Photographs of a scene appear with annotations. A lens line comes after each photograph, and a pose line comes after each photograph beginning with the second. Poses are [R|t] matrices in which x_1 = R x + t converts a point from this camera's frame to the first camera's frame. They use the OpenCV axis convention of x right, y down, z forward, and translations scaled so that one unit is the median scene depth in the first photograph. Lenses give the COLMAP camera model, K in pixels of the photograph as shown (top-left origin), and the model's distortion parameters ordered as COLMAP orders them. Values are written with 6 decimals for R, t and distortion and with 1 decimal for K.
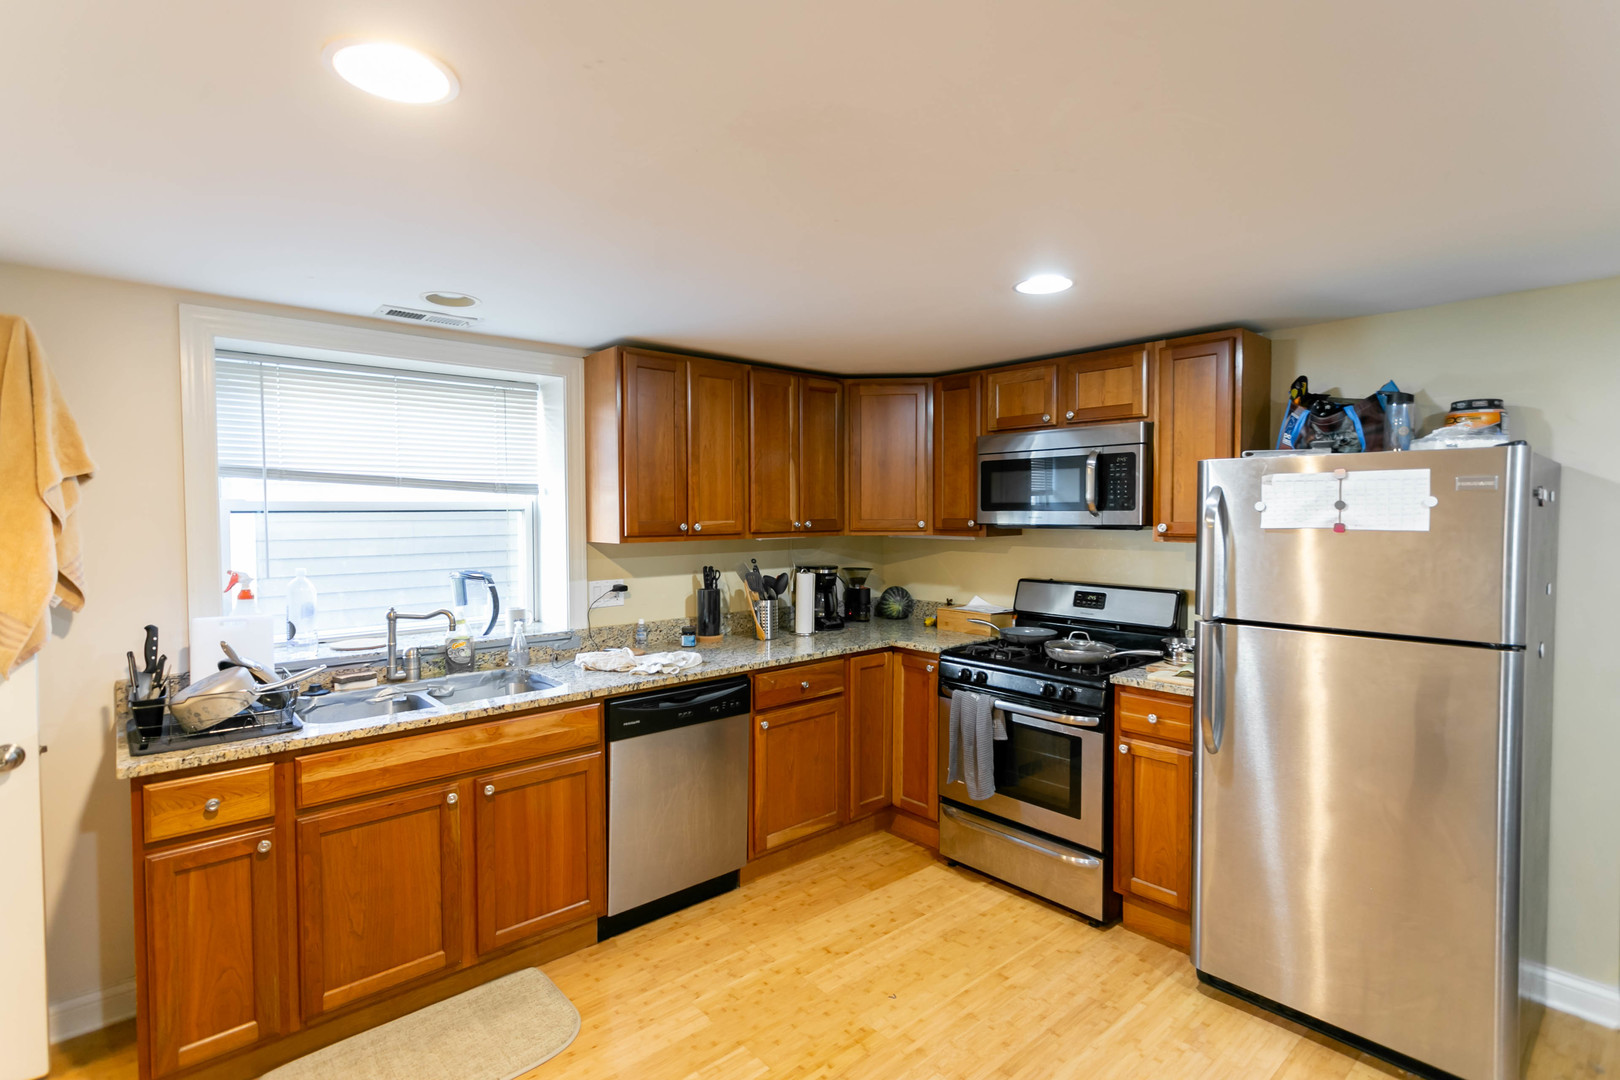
lens RADIAL K [[781.8, 0, 801.1], [0, 781.8, 534.9], [0, 0, 1]] dist [0.002890, 0.000505]
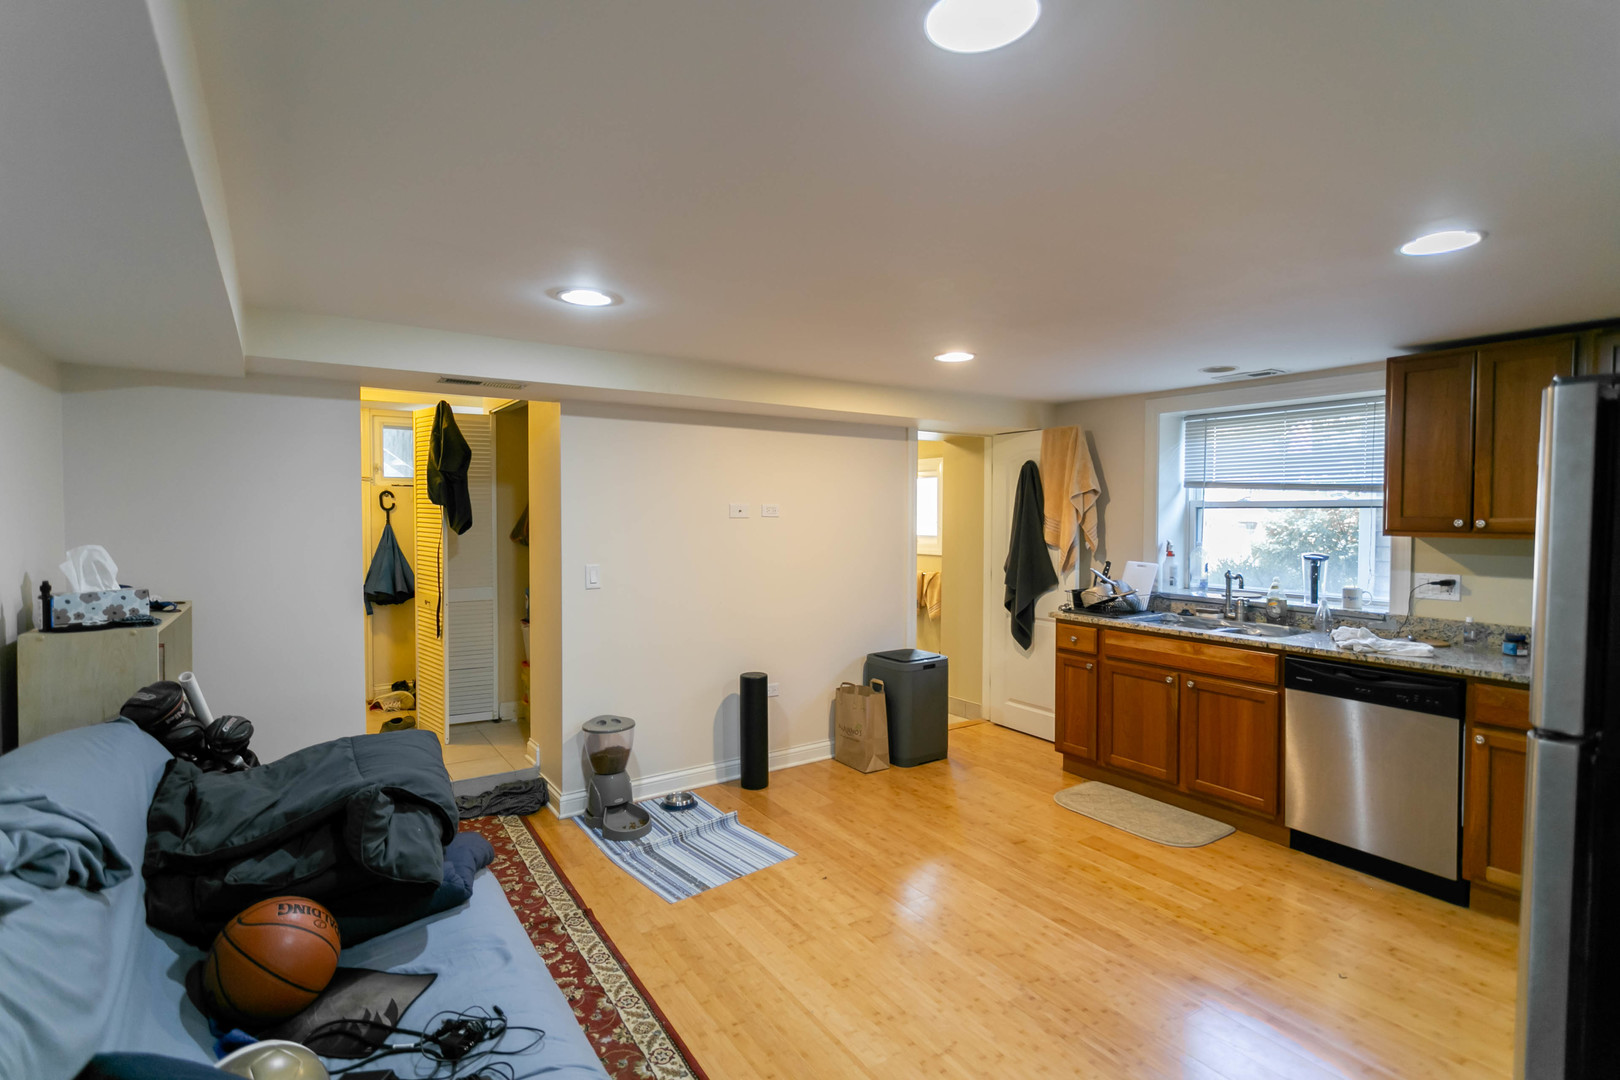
lens RADIAL K [[781.8, 0, 801.1], [0, 781.8, 534.9], [0, 0, 1]] dist [0.002890, 0.000505]
pose [[-0.131543, 0.032319, -0.990784, 1.013823], [-0.031513, 0.998827, 0.036766, -0.005905], [0.990809, 0.036059, -0.130370, 0.338031]]
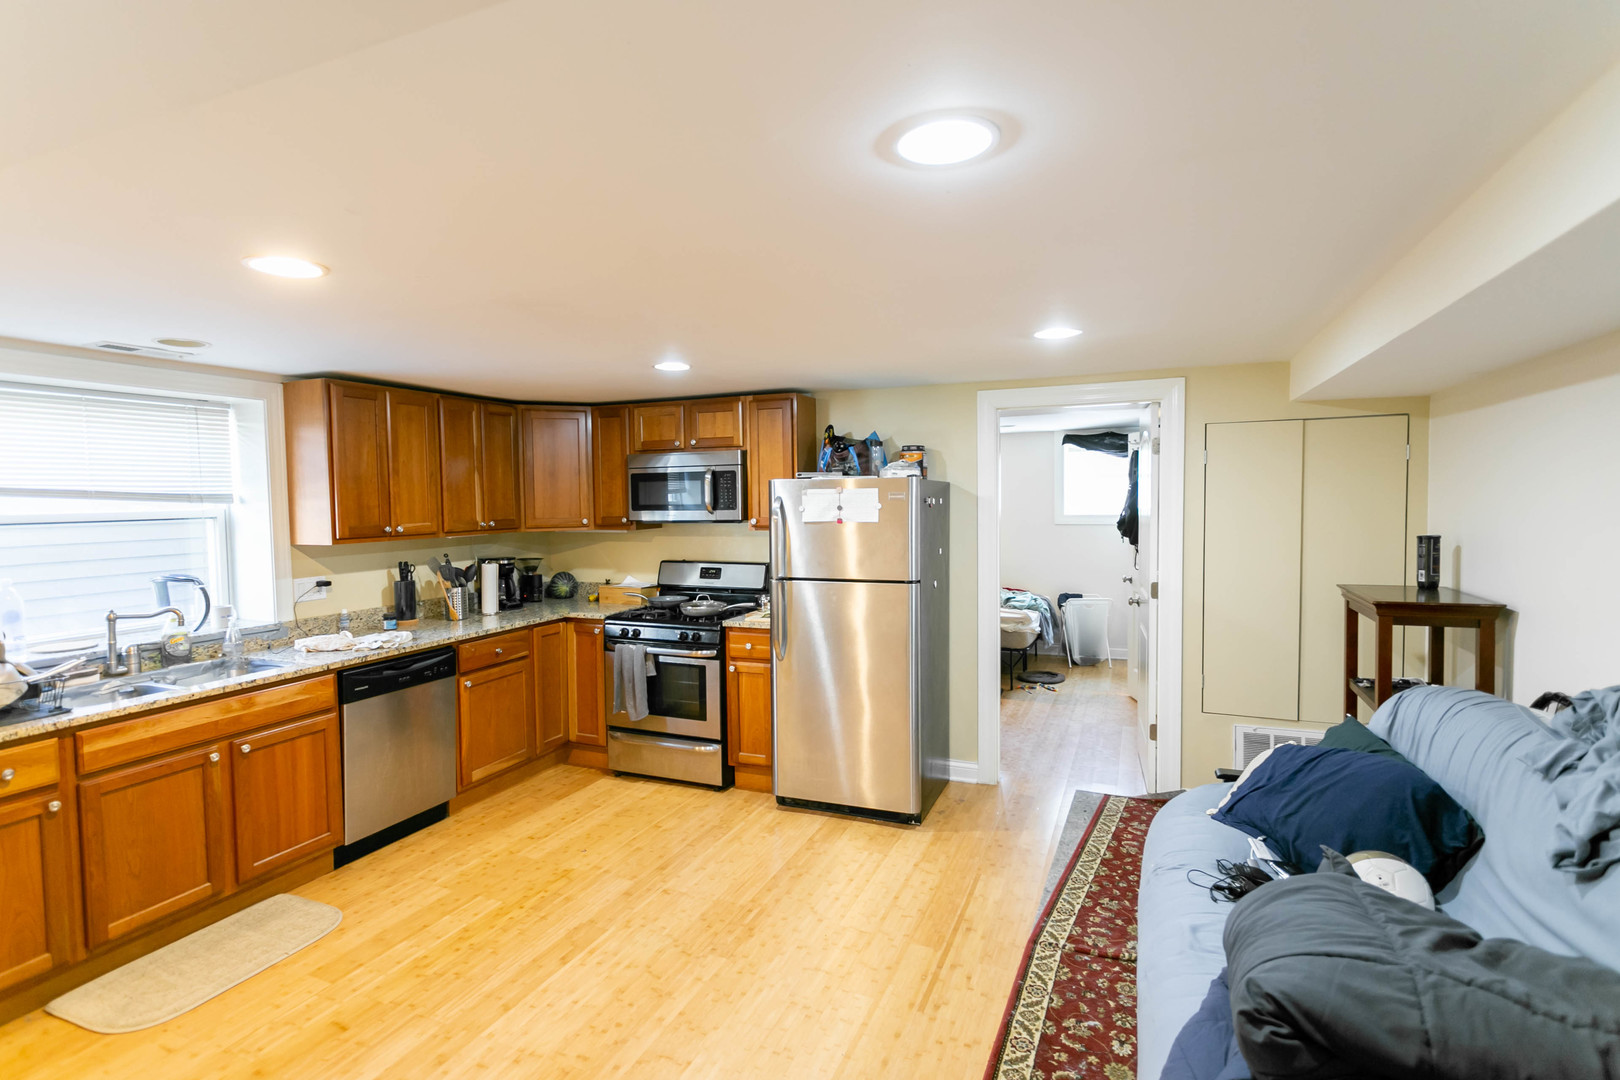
lens RADIAL K [[781.8, 0, 801.1], [0, 781.8, 534.9], [0, 0, 1]] dist [0.002890, 0.000505]
pose [[0.899564, -0.030662, 0.435711, -0.112290], [0.024611, 0.999506, 0.019527, -0.010424], [-0.436095, -0.006842, 0.899875, -0.396561]]
